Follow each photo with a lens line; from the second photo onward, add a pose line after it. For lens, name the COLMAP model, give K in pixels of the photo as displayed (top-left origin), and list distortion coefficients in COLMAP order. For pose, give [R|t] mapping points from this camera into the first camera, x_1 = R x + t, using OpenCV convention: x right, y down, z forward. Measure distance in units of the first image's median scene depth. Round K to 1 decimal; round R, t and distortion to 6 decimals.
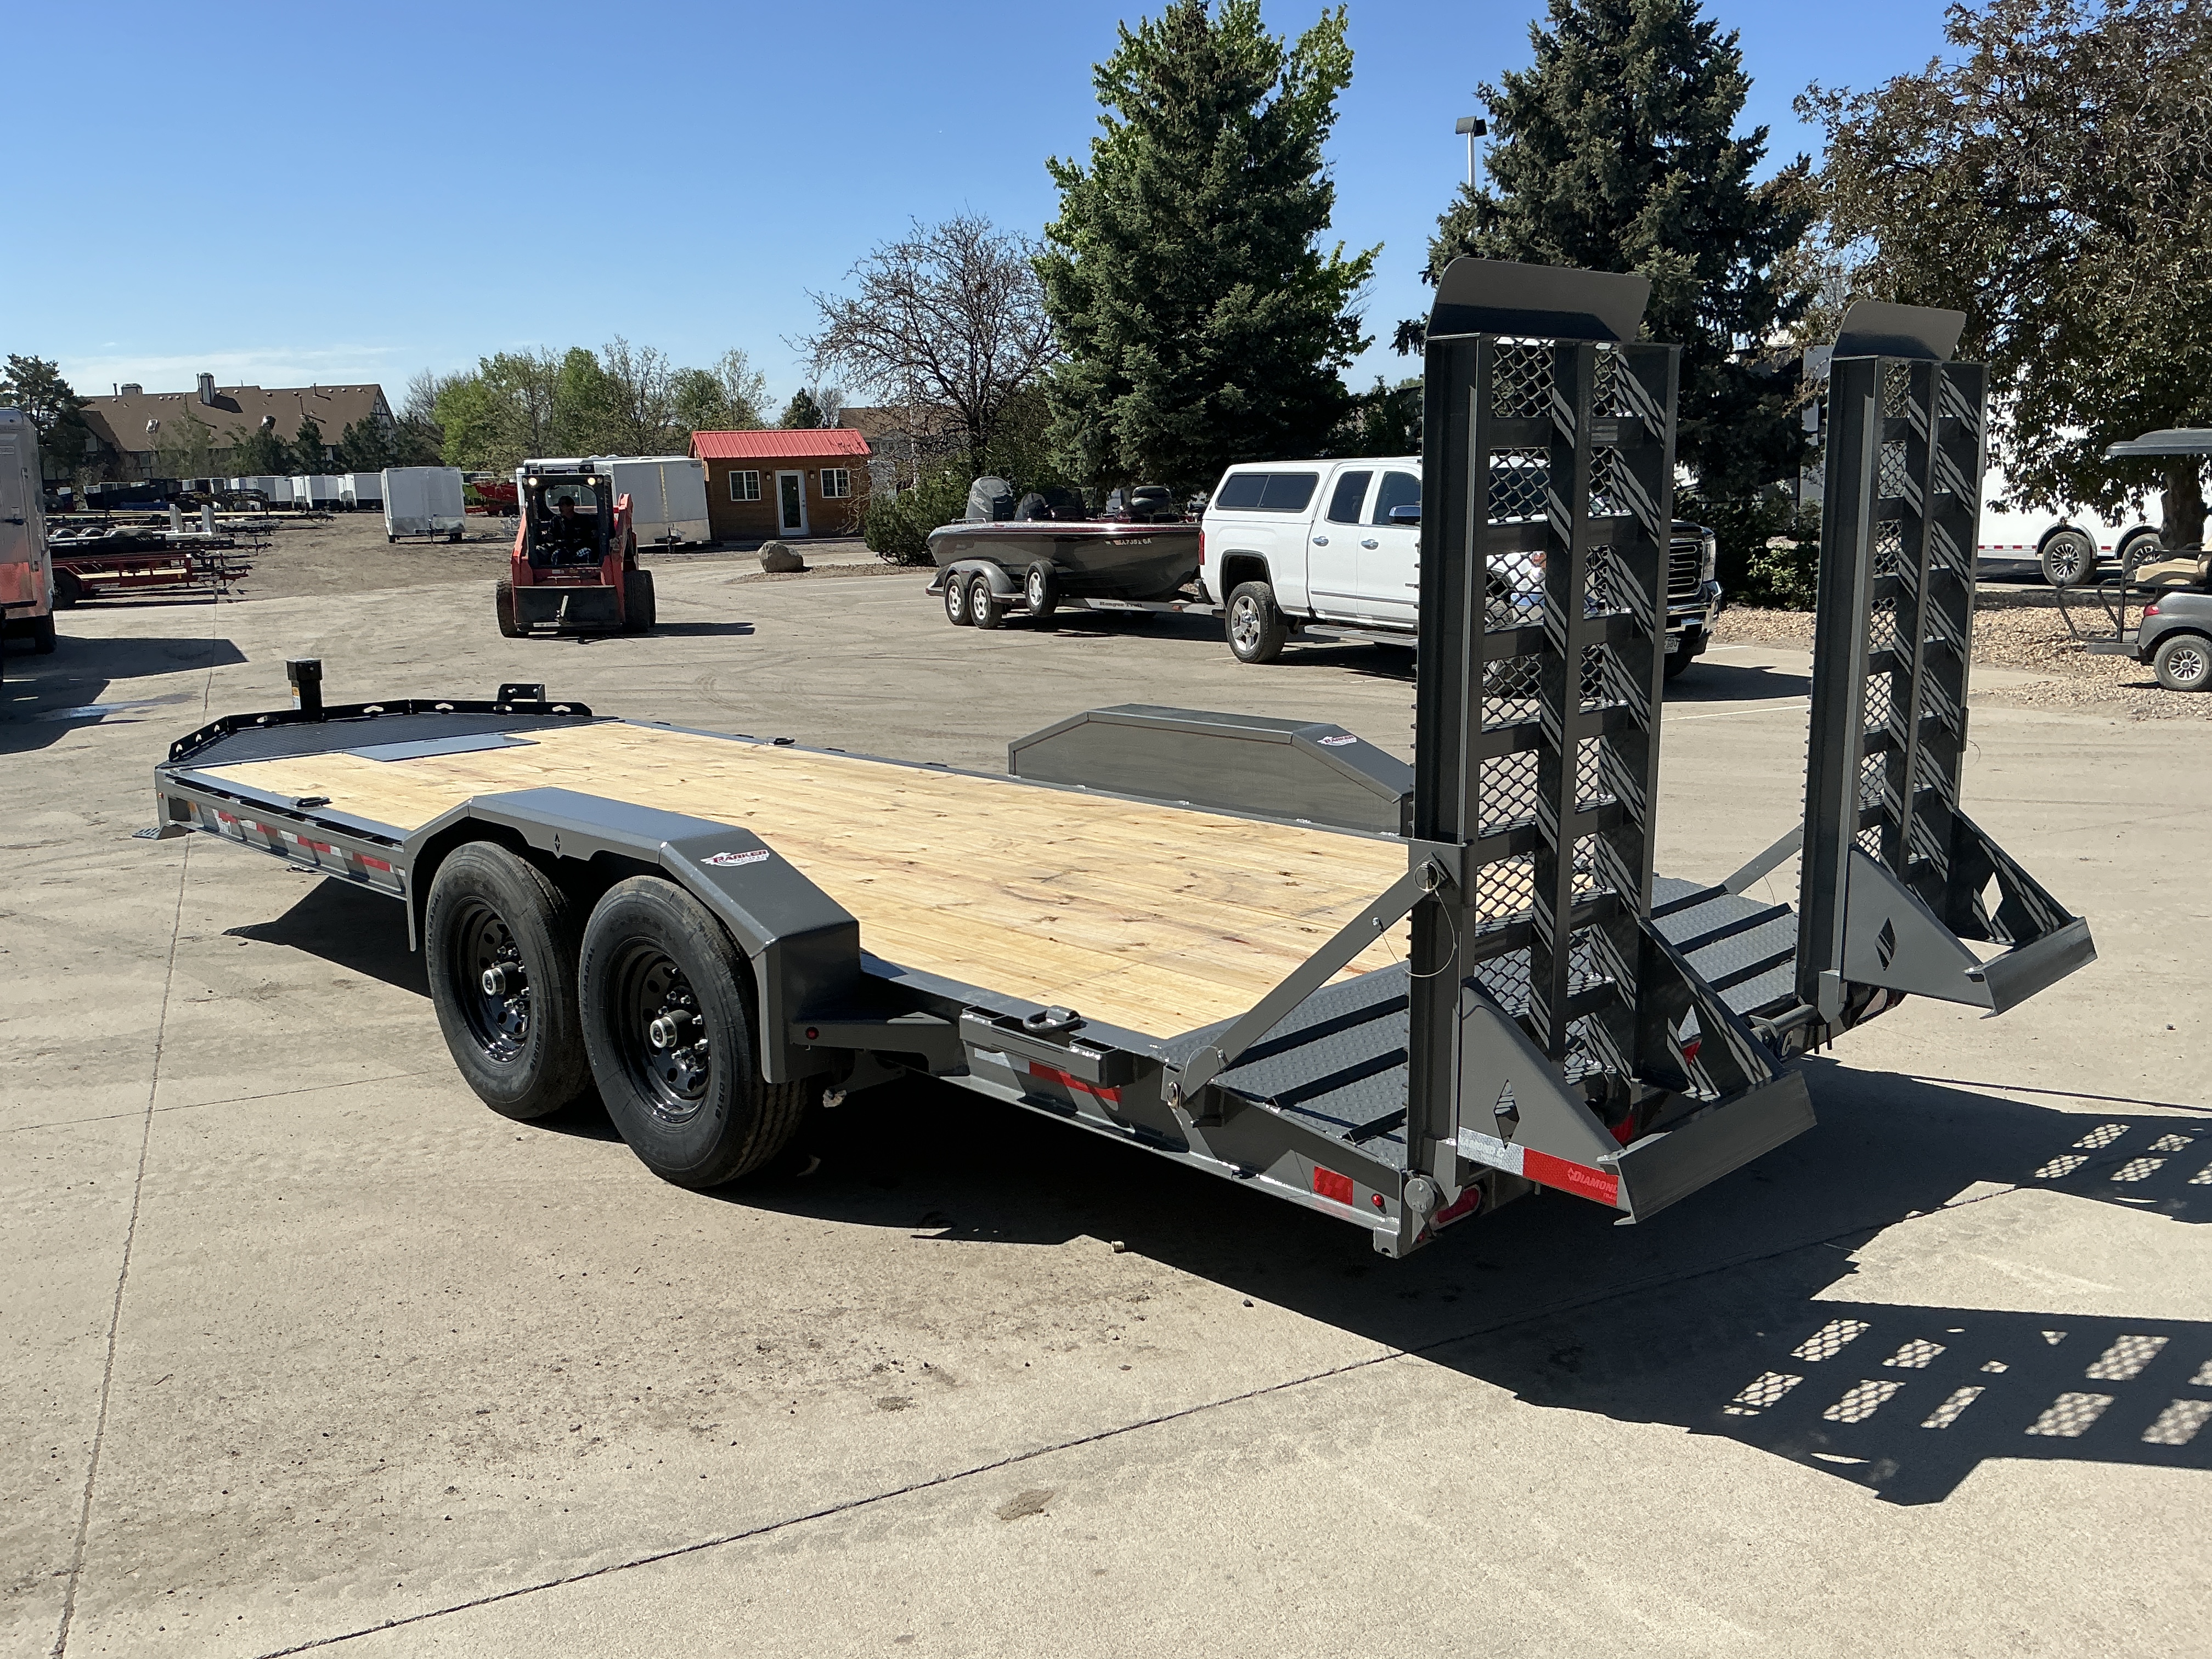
lens RADIAL K [[1830.8, 0, 1106.0], [0, 1830.8, 829.5], [0, 0, 1]] dist [0.135164, -0.289127]
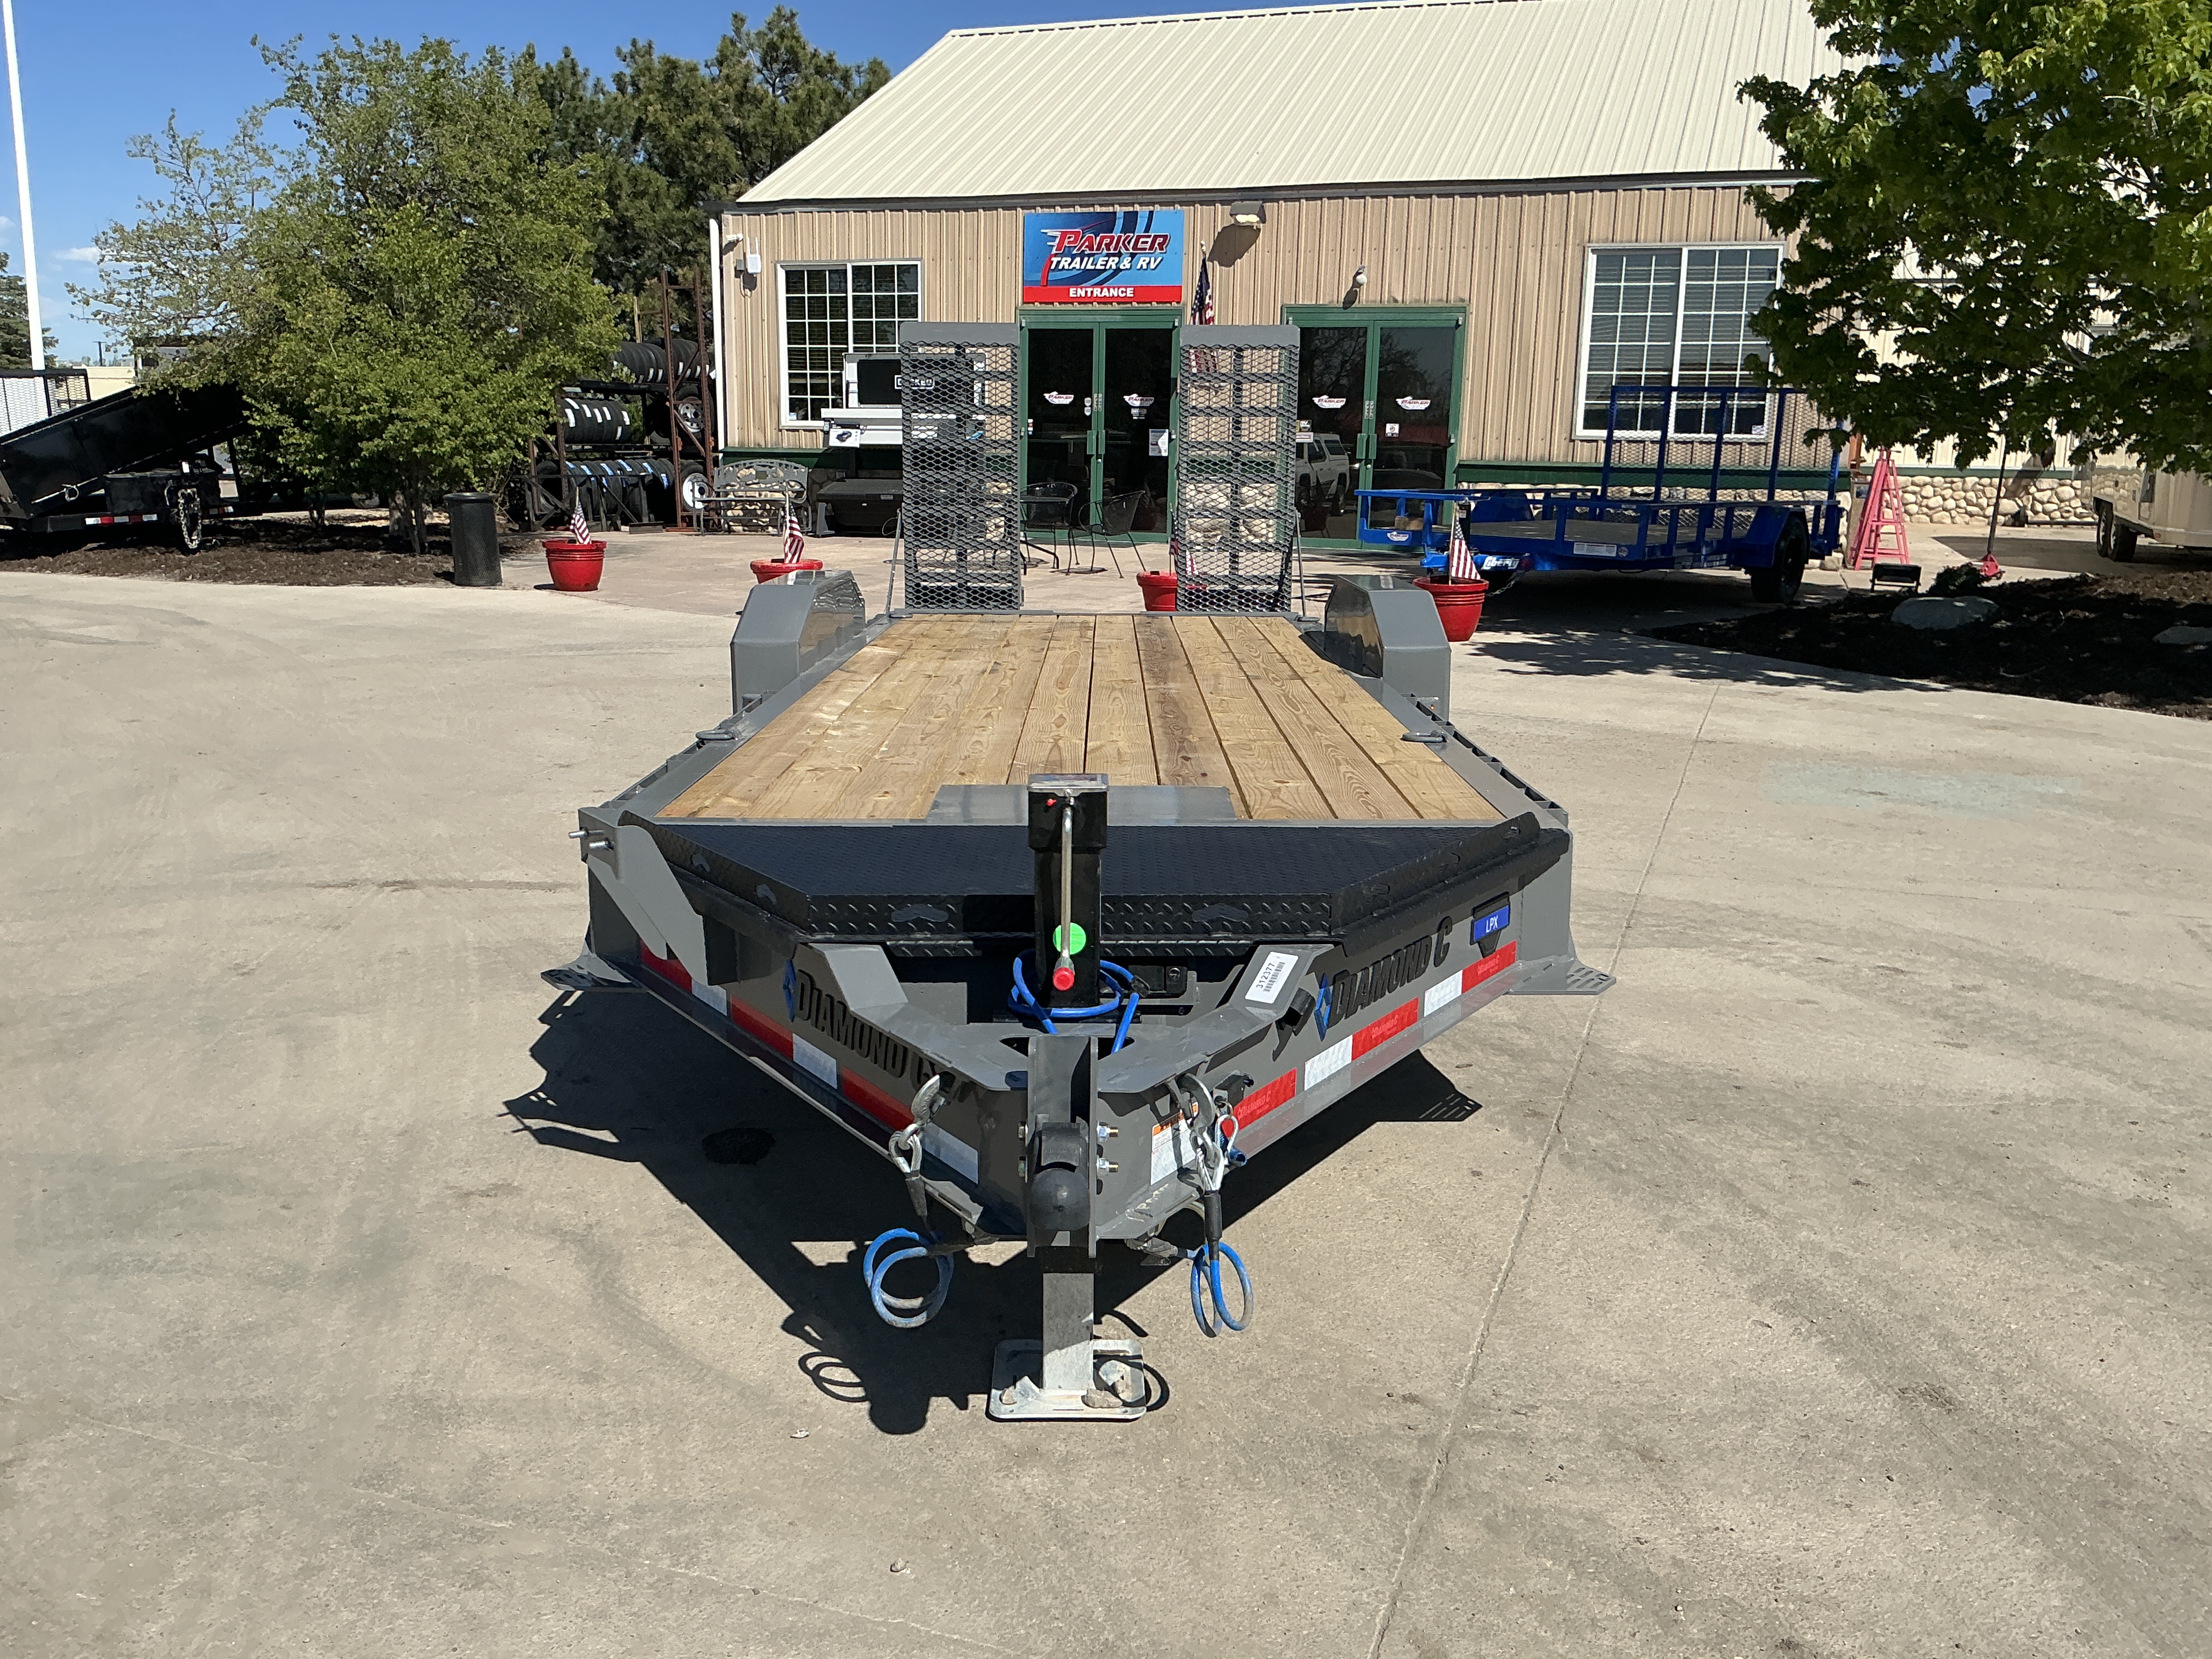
lens RADIAL K [[1830.8, 0, 1106.0], [0, 1830.8, 829.5], [0, 0, 1]] dist [0.135164, -0.289127]
pose [[-0.704397, -0.129640, 0.697867, -0.339535], [0.139235, 0.938842, 0.314943, -0.094016], [-0.696016, 0.319012, -0.643268, 0.620265]]
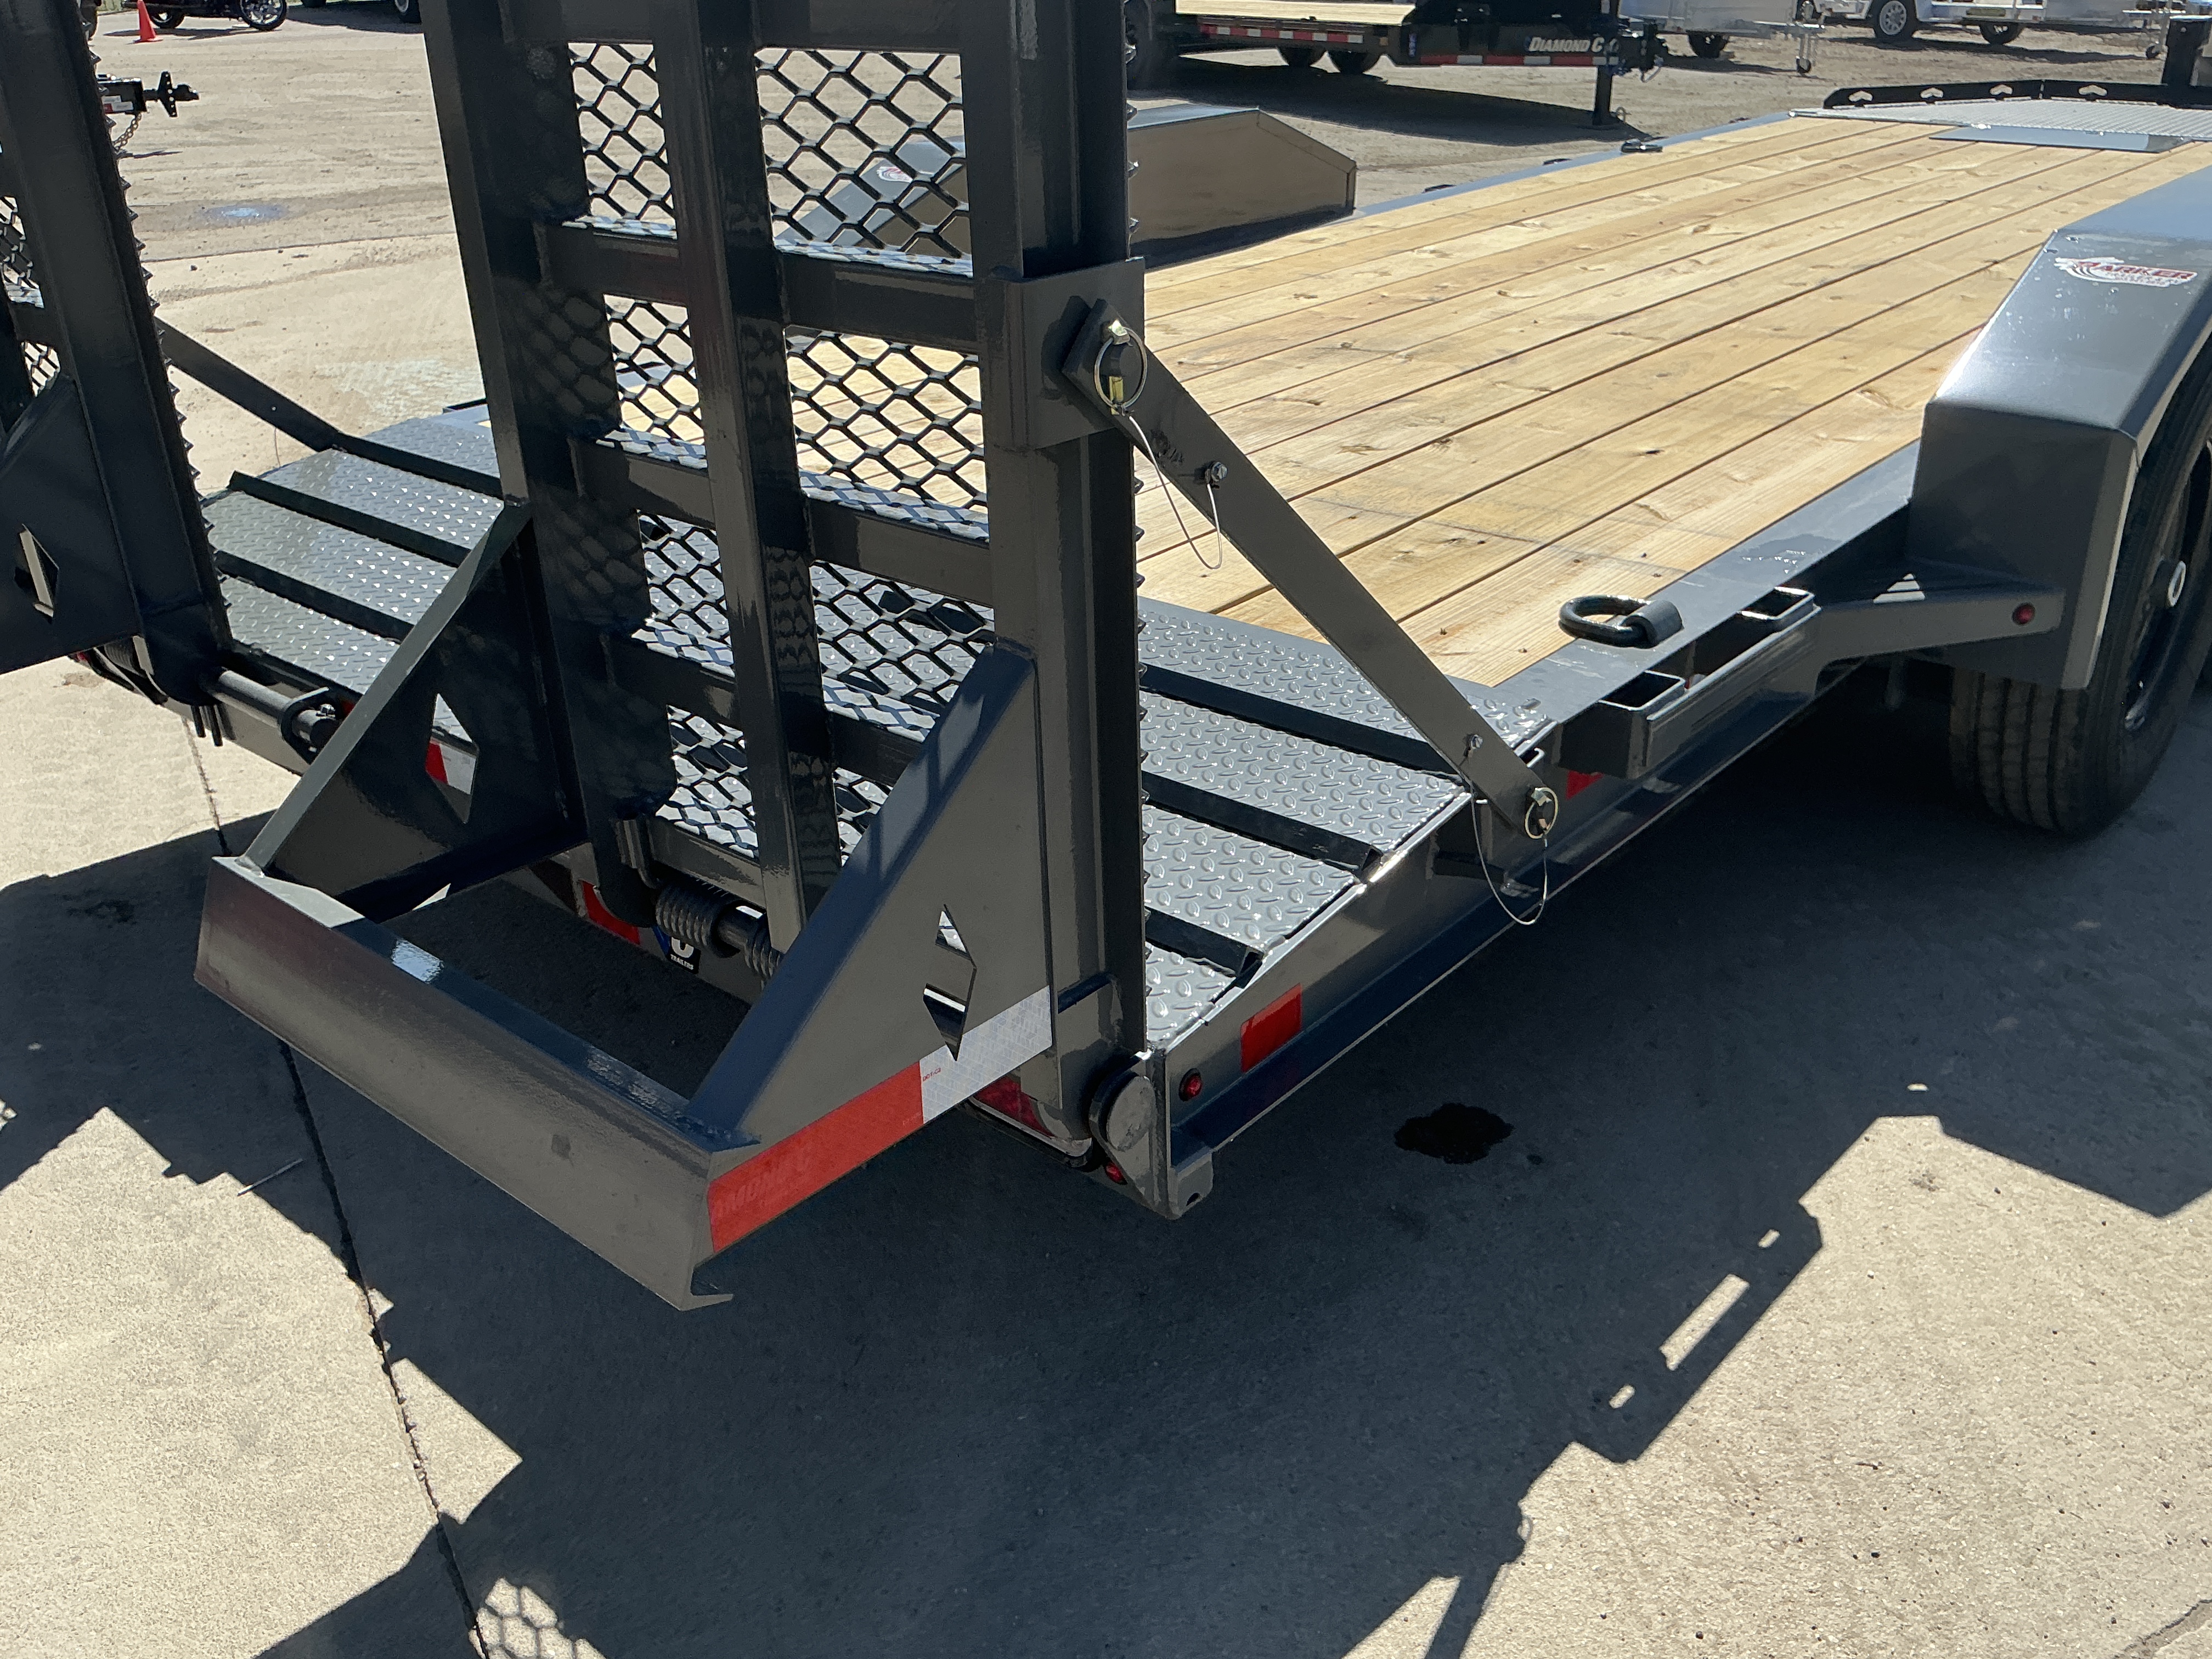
lens RADIAL K [[1852.0, 0, 1098.3], [0, 1852.0, 810.2], [0, 0, 1]] dist [0.127469, -0.280501]
pose [[0.070274, 0.443815, -0.893359, 0.187184], [-0.165974, 0.888292, 0.428241, -0.028950], [0.983623, 0.118180, 0.136086, 0.255875]]
